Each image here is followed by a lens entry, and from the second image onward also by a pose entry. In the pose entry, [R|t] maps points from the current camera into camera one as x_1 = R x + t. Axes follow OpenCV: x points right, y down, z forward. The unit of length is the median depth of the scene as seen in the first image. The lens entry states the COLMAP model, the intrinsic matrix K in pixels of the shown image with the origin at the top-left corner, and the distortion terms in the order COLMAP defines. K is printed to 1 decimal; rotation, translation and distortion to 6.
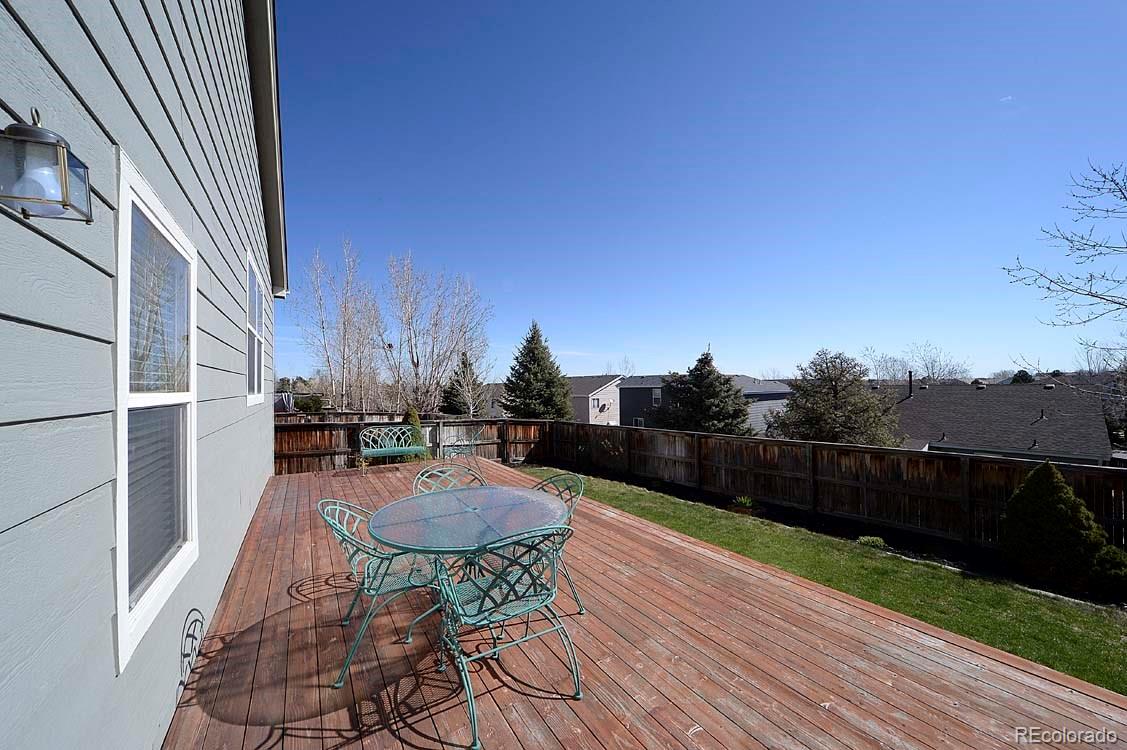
lens RADIAL K [[390.2, 0, 565.7], [0, 390.2, 393.8], [0, 0, 1]] dist [-0.010553, 0.000071]
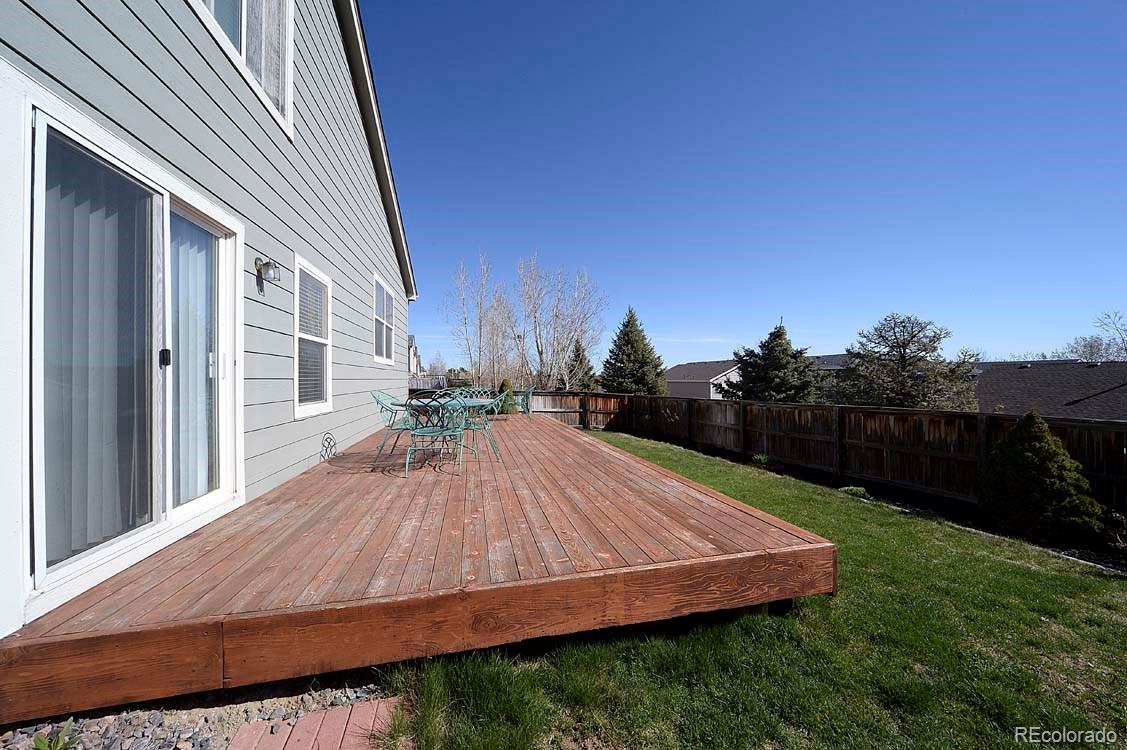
lens RADIAL K [[387.6, 0, 565.2], [0, 387.6, 382.2], [0, 0, 1]] dist [-0.000413, 0.000013]
pose [[0.939524, -0.000936, -0.342482, 0.292790], [0.000146, 0.999997, -0.002333, 0.063137], [0.342484, 0.002142, 0.939521, -0.177412]]
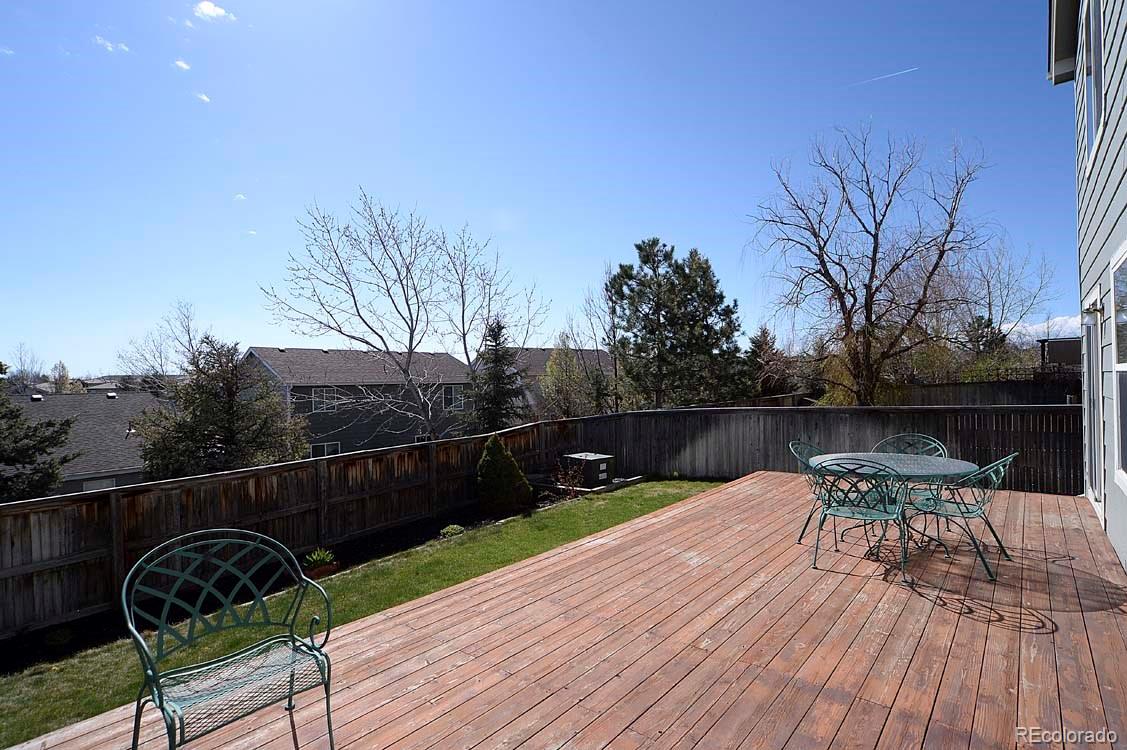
lens RADIAL K [[556.5, 0, 563.5], [0, 556.5, 375.0], [0, 0, 1]] dist [0.000427, 0.000962]
pose [[-0.277530, 0.027993, 0.960309, -0.542456], [0.040628, 0.999023, -0.017380, -0.002067], [-0.959858, 0.034192, -0.278396, 0.795387]]
